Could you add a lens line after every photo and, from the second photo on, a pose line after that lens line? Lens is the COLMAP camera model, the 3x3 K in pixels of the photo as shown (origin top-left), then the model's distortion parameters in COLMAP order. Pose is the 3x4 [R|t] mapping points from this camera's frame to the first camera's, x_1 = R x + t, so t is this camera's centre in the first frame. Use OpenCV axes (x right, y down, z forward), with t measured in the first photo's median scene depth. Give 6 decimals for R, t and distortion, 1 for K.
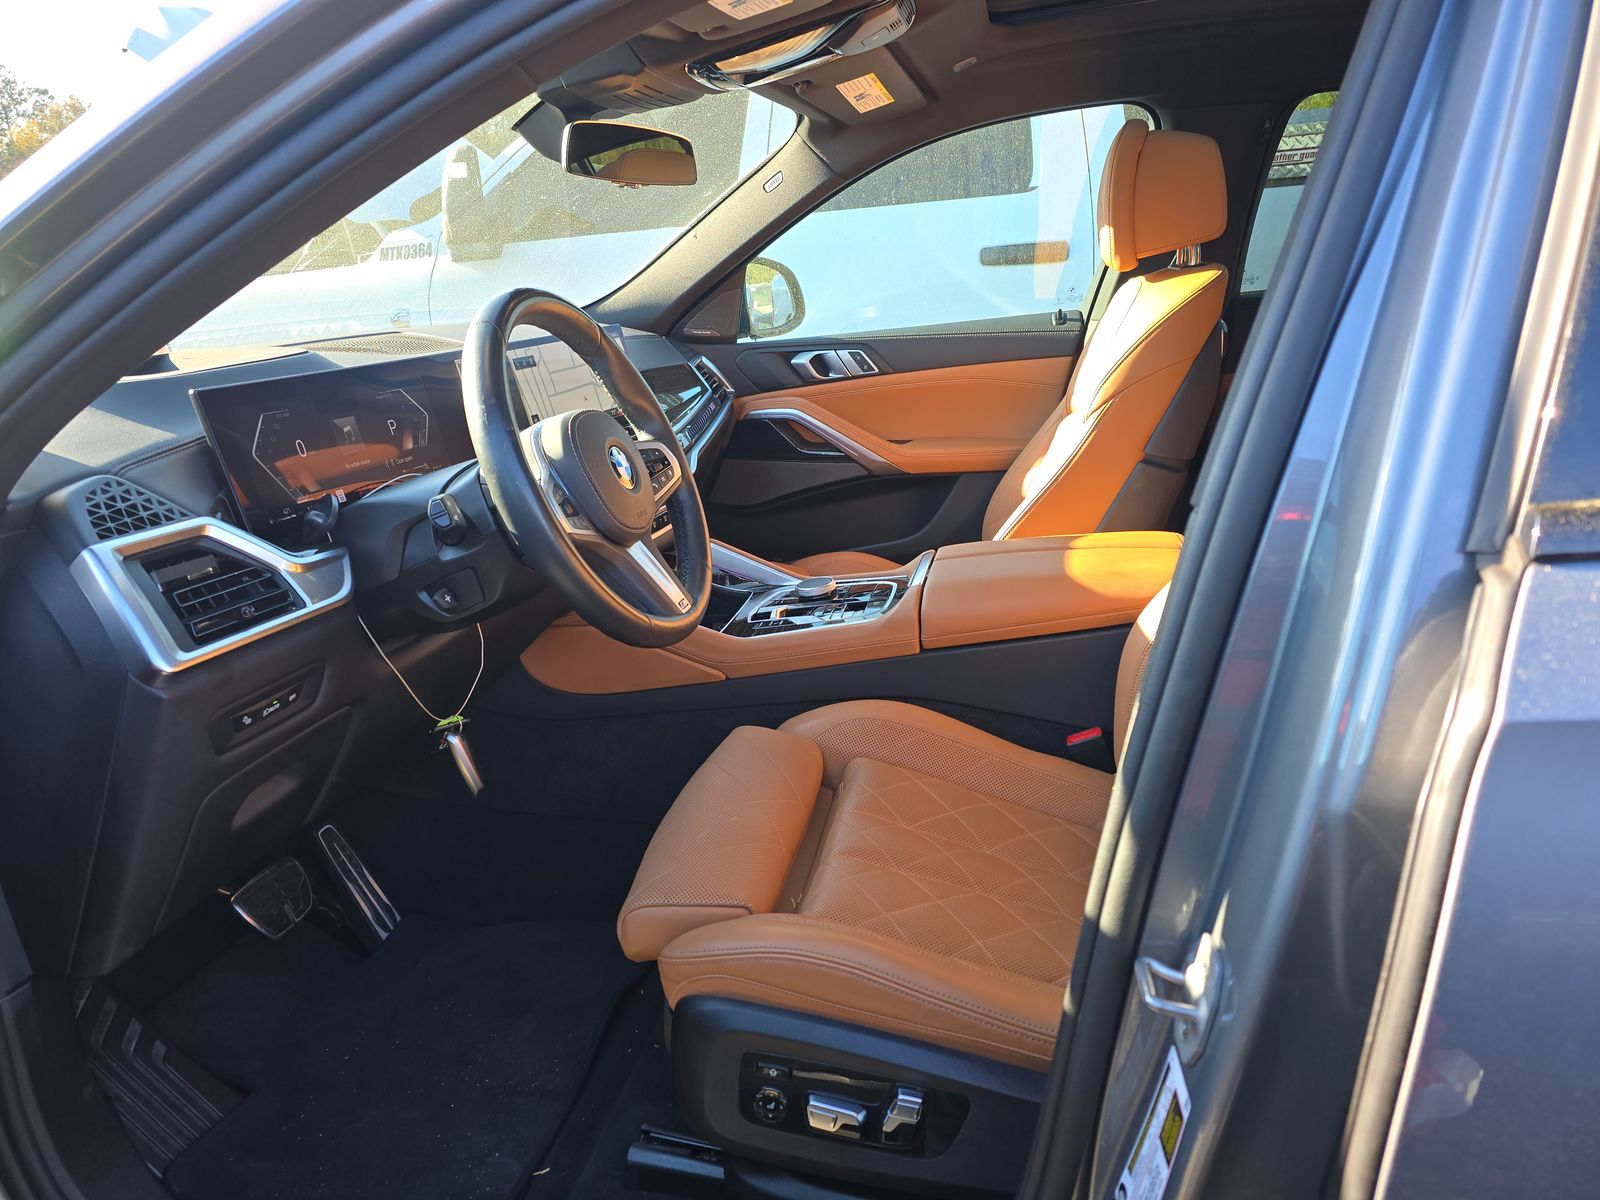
lens RADIAL K [[1093.0, 0, 800.0], [0, 1093.0, 600.0], [0, 0, 1]] dist [0.050769, -0.065162]
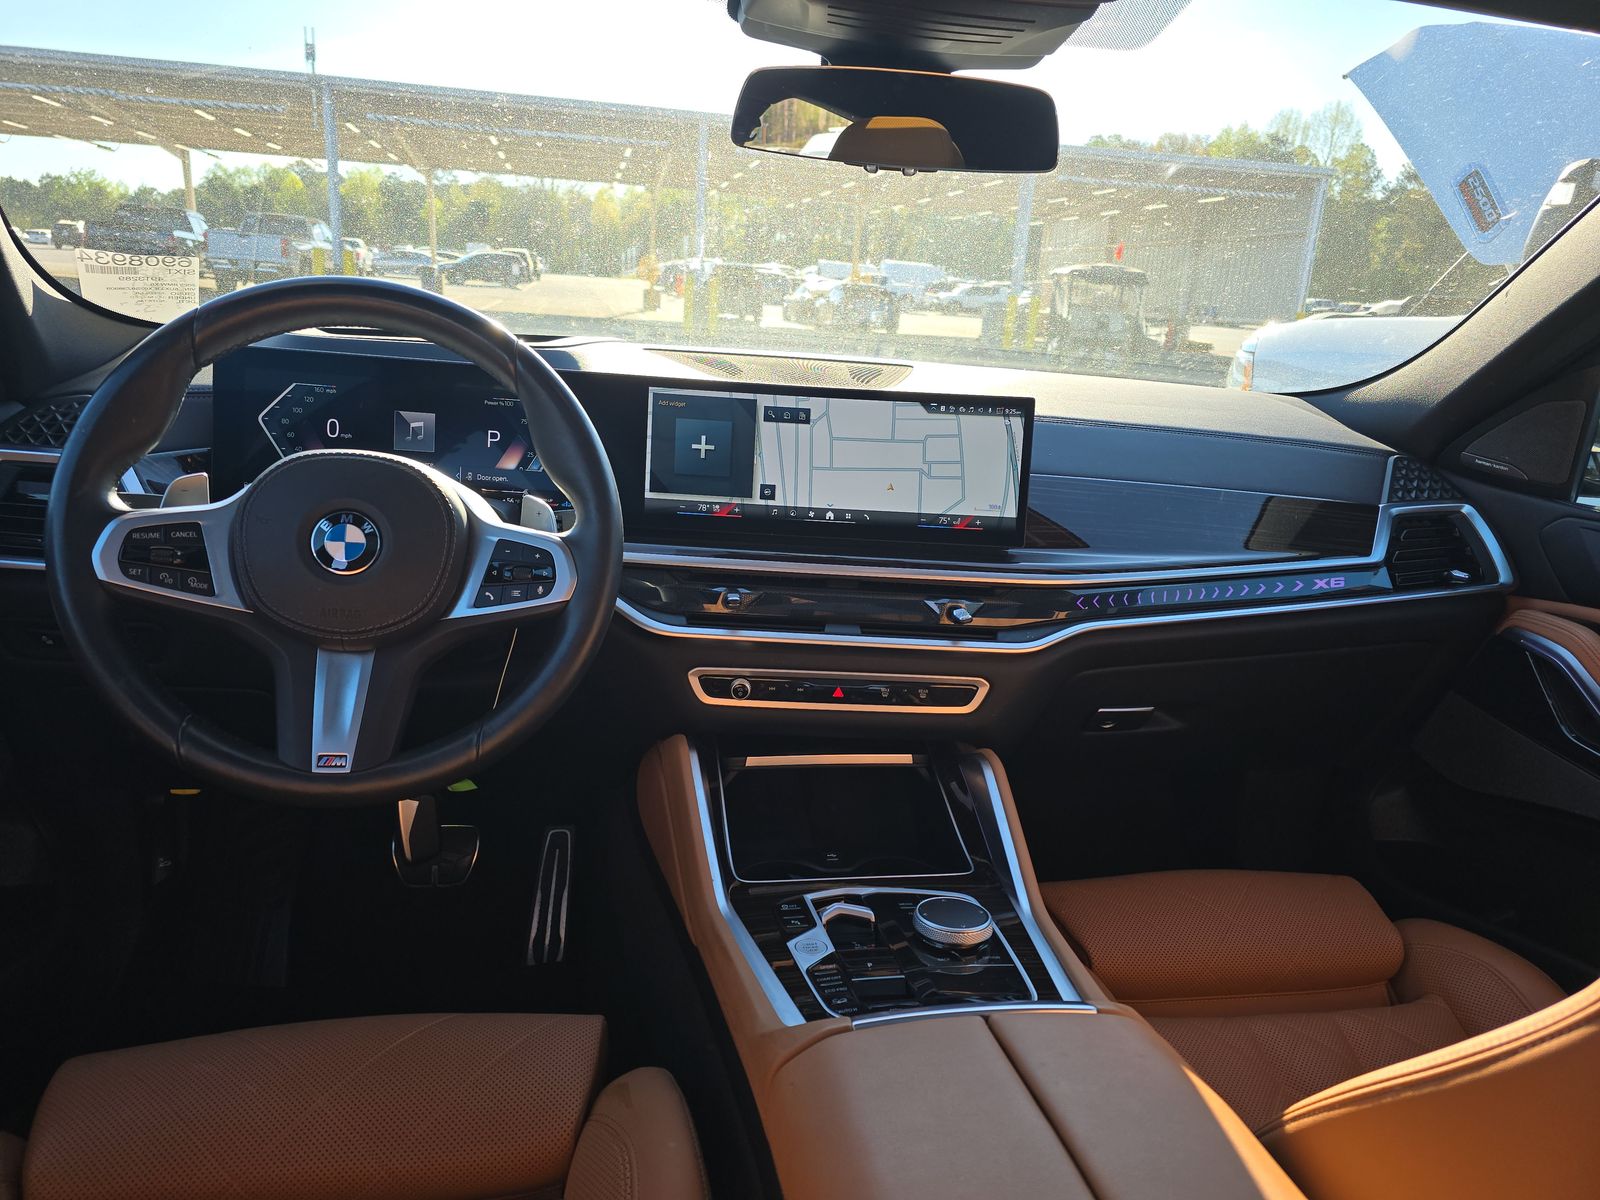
lens RADIAL K [[1068.4, 0, 800.0], [0, 1068.4, 600.0], [0, 0, 1]] dist [0.053387, -0.049499]
pose [[0.384312, 0.327783, -0.863054, 0.477156], [-0.360964, 0.913779, 0.186314, -0.276873], [0.849712, 0.239929, 0.469494, 0.812547]]
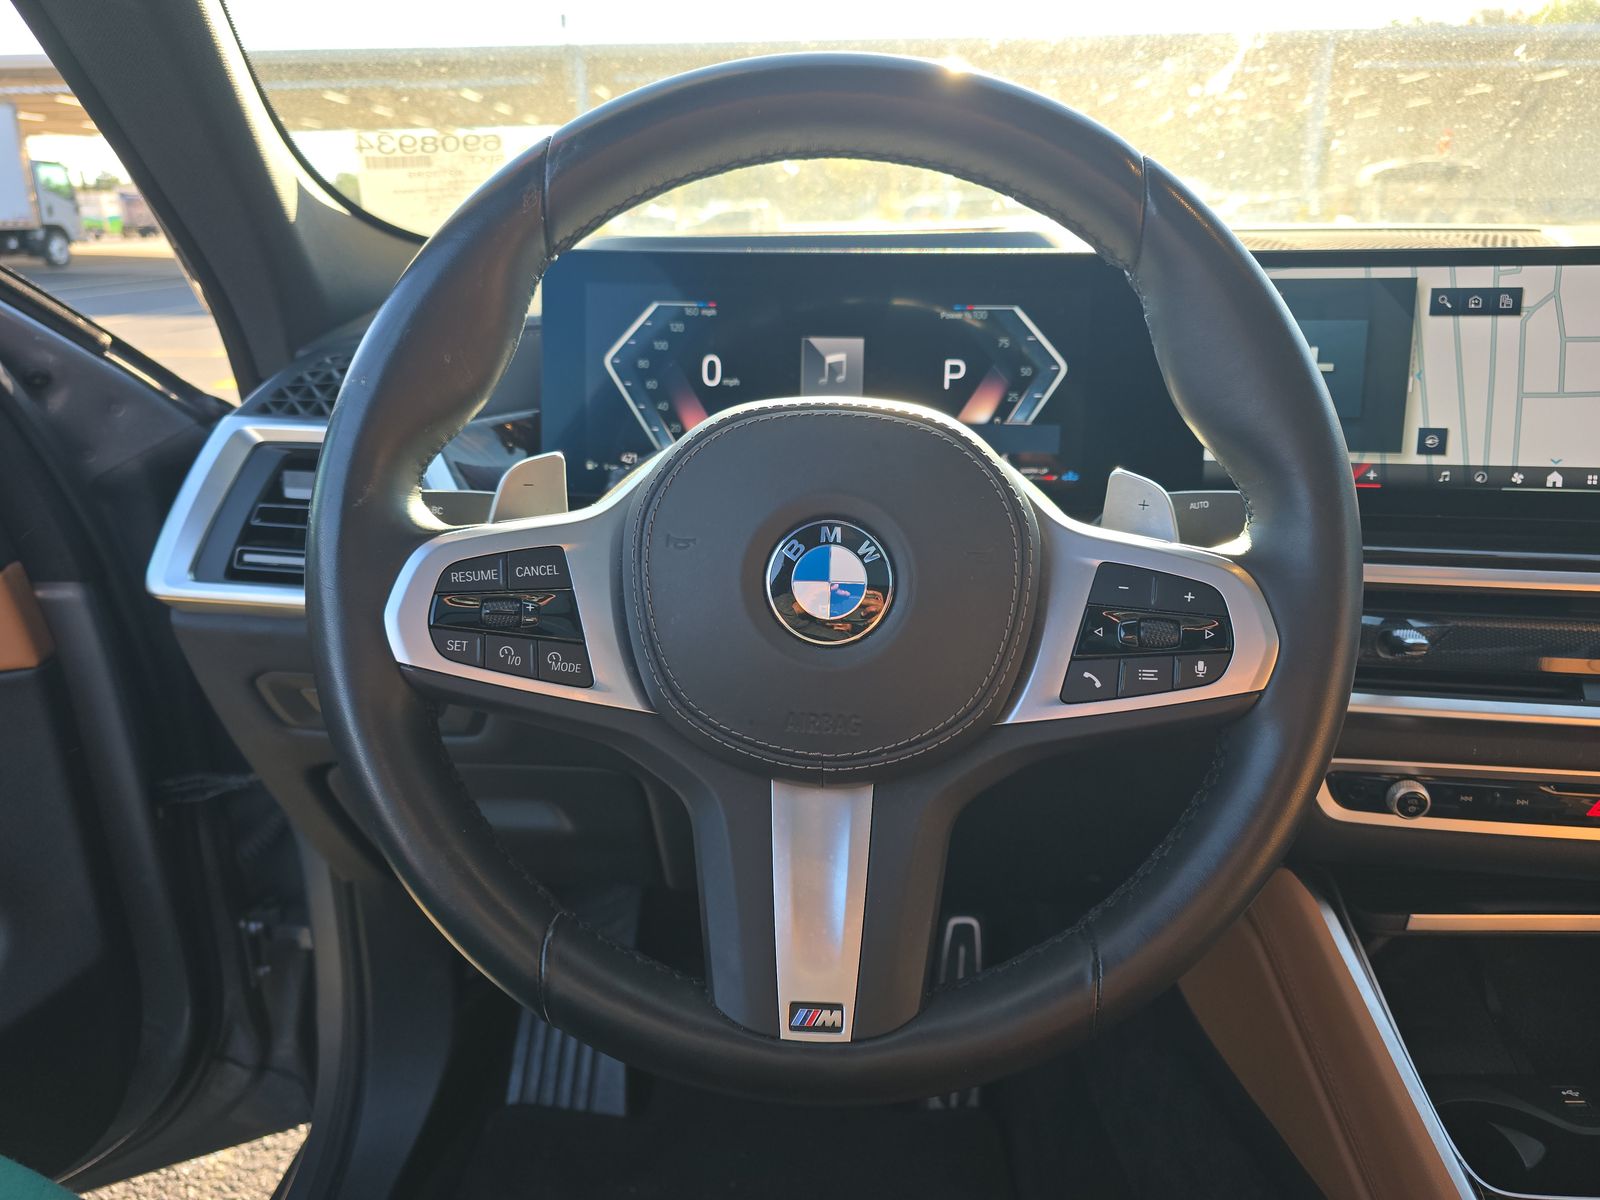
lens RADIAL K [[1093.0, 0, 800.0], [0, 1093.0, 600.0], [0, 0, 1]] dist [0.050769, -0.065162]
pose [[0.188690, 0.363450, -0.912305, 0.136039], [-0.295692, 0.906907, 0.300143, -0.189254], [0.936463, 0.213127, 0.278593, 0.780052]]
